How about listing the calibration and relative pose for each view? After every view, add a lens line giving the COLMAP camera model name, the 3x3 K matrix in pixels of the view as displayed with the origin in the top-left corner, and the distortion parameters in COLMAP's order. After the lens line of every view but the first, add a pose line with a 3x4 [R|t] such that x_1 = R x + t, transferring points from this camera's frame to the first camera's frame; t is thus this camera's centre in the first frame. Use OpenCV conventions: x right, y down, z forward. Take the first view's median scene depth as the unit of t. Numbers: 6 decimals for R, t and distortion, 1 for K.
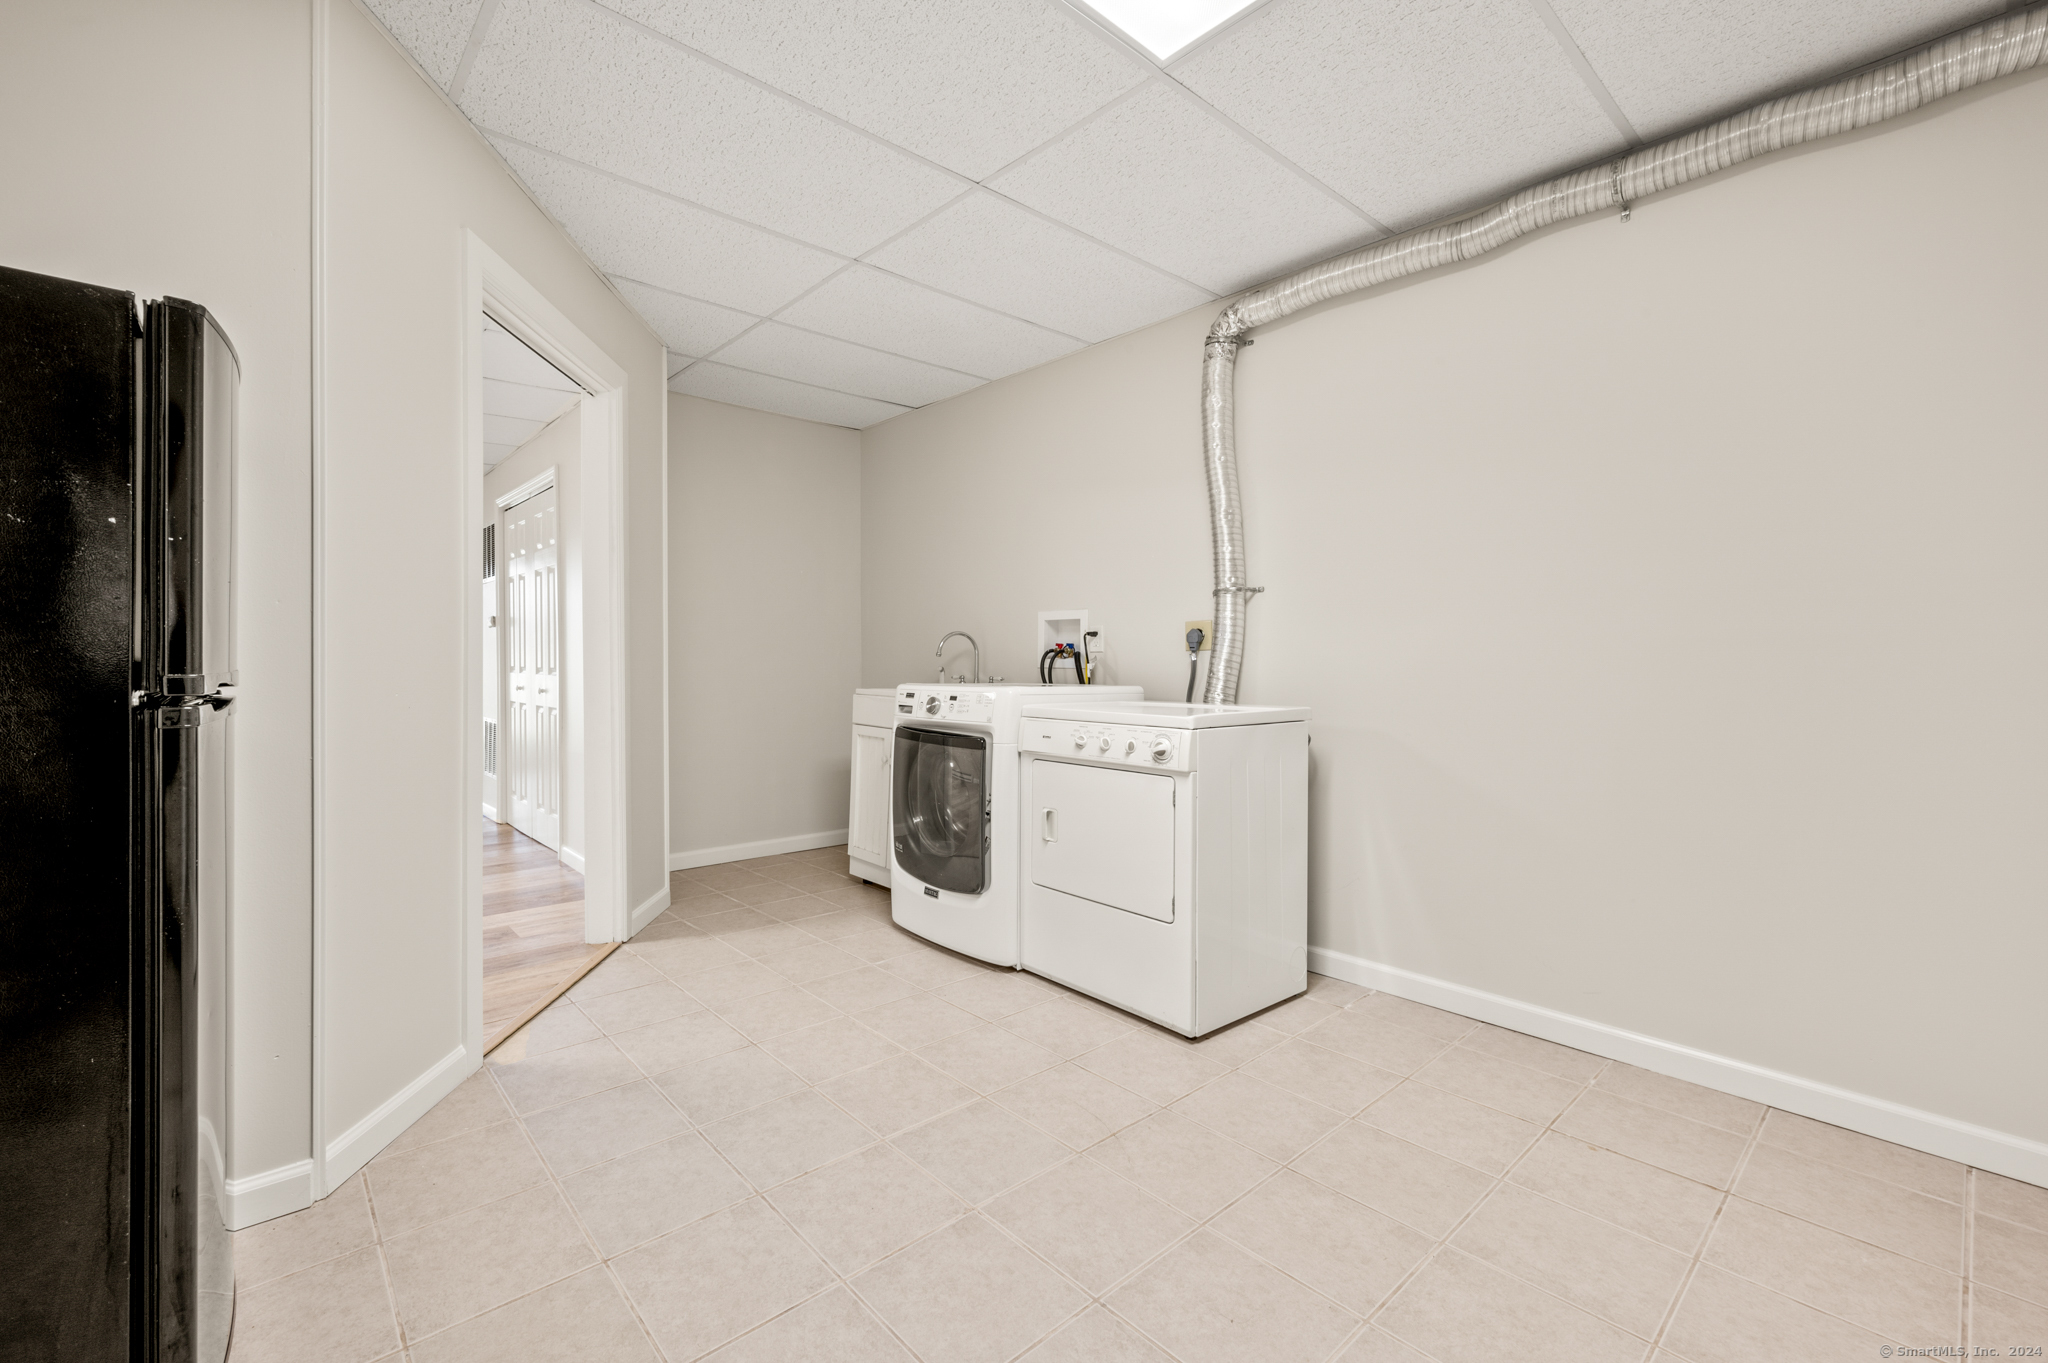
lens RADIAL K [[870.4, 0, 1023.1], [0, 870.4, 658.1], [0, 0, 1]] dist [0.002114, 0.000059]
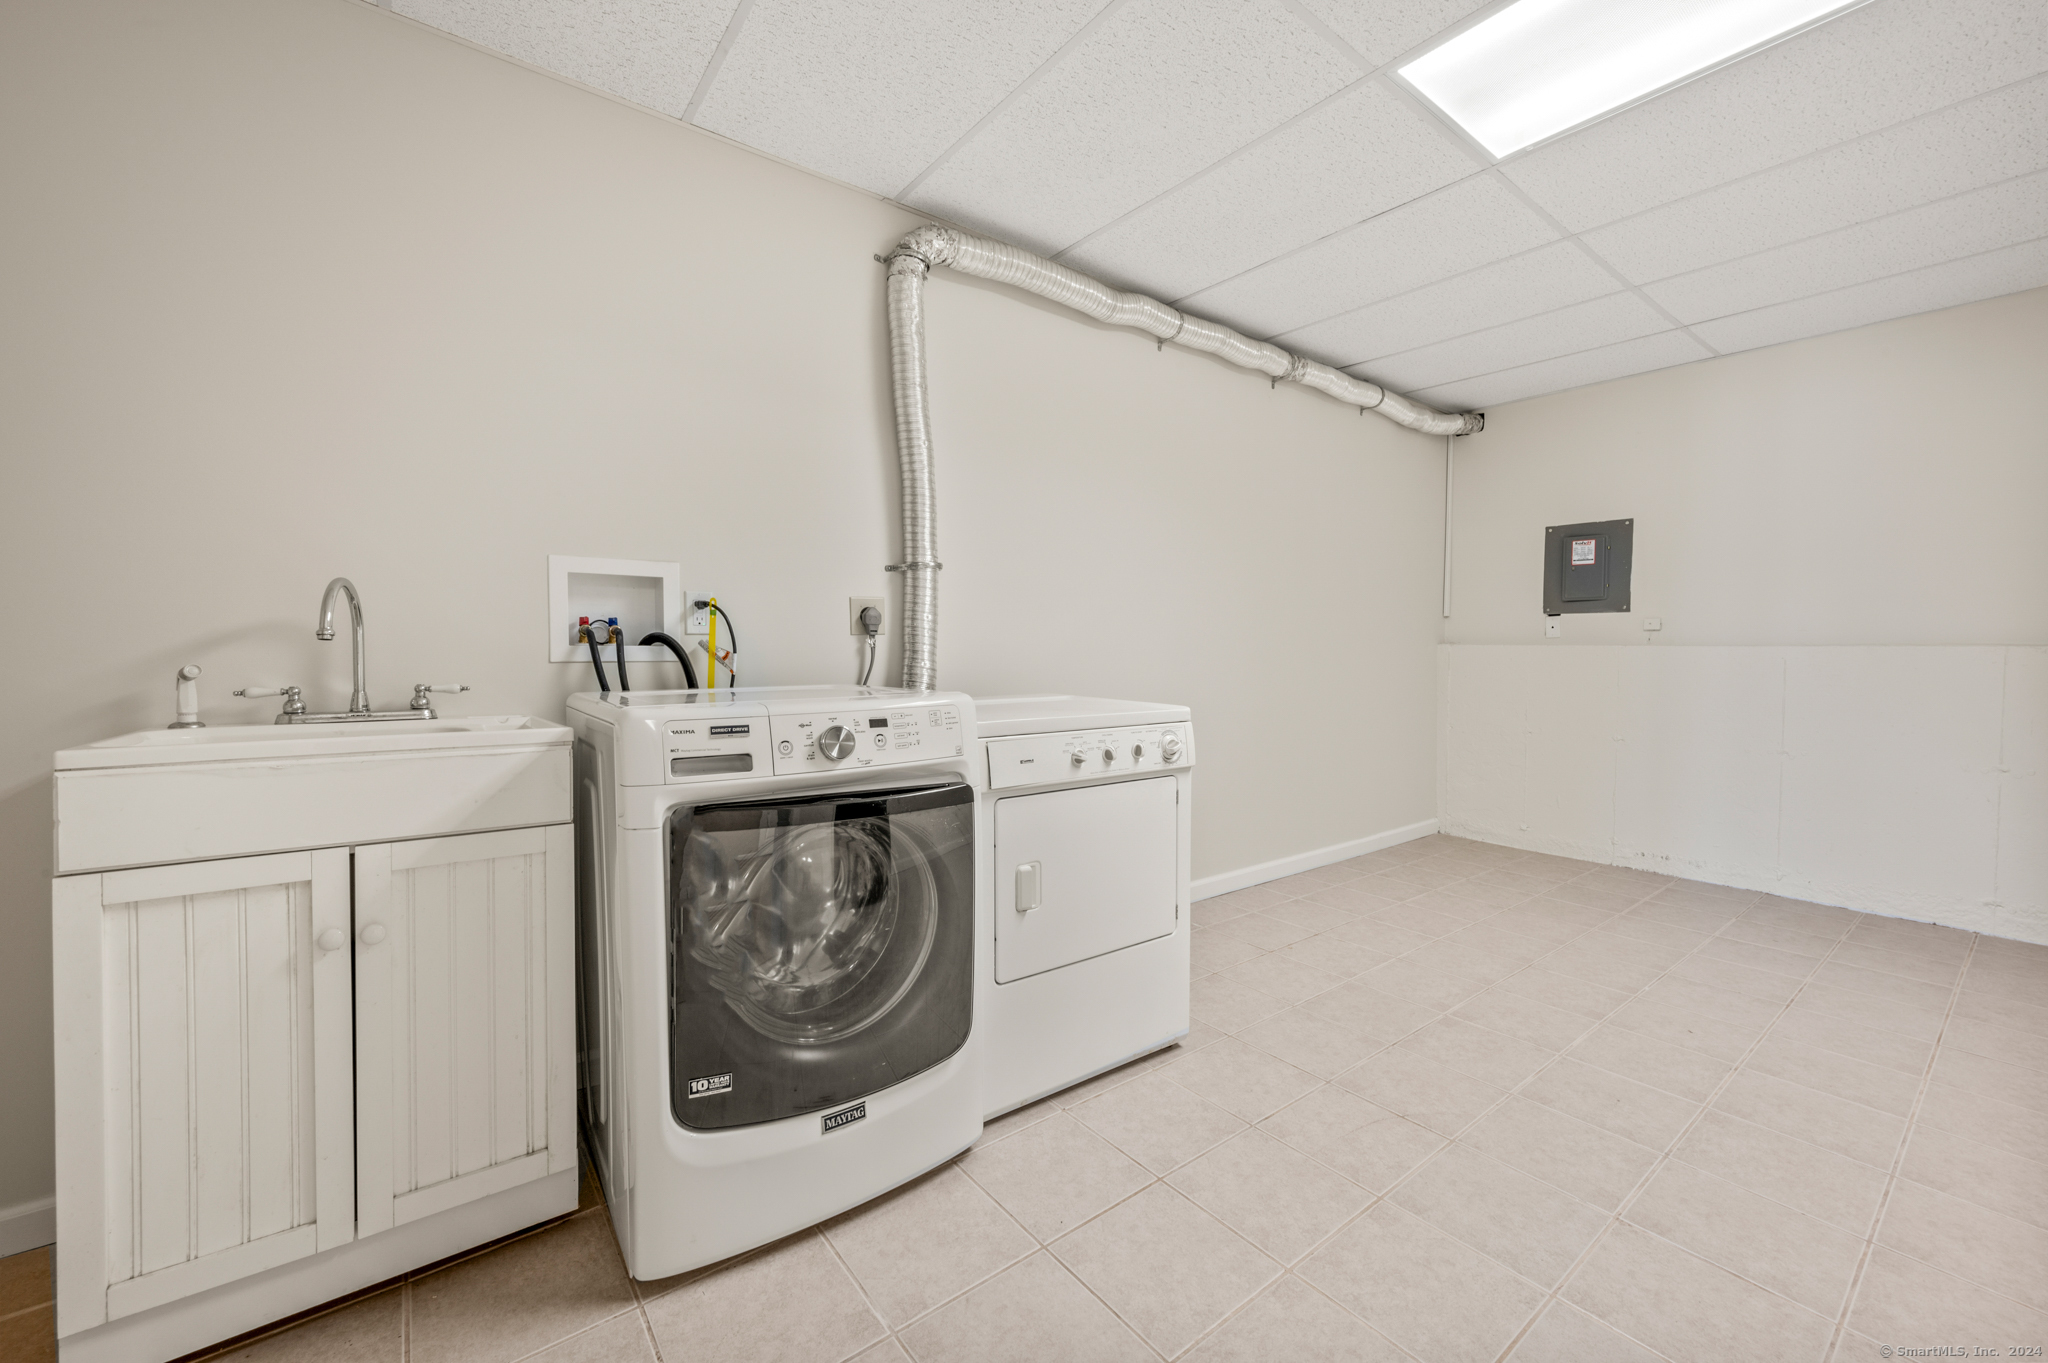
lens RADIAL K [[801.5, 0, 980.6], [0, 801.5, 667.7], [0, 0, 1]] dist [-0.000827, 0.000022]
pose [[0.111755, -0.029136, 0.993309, -0.580297], [-0.003610, 0.999552, 0.029725, -0.001873], [-0.993729, -0.006908, 0.111600, 0.931219]]
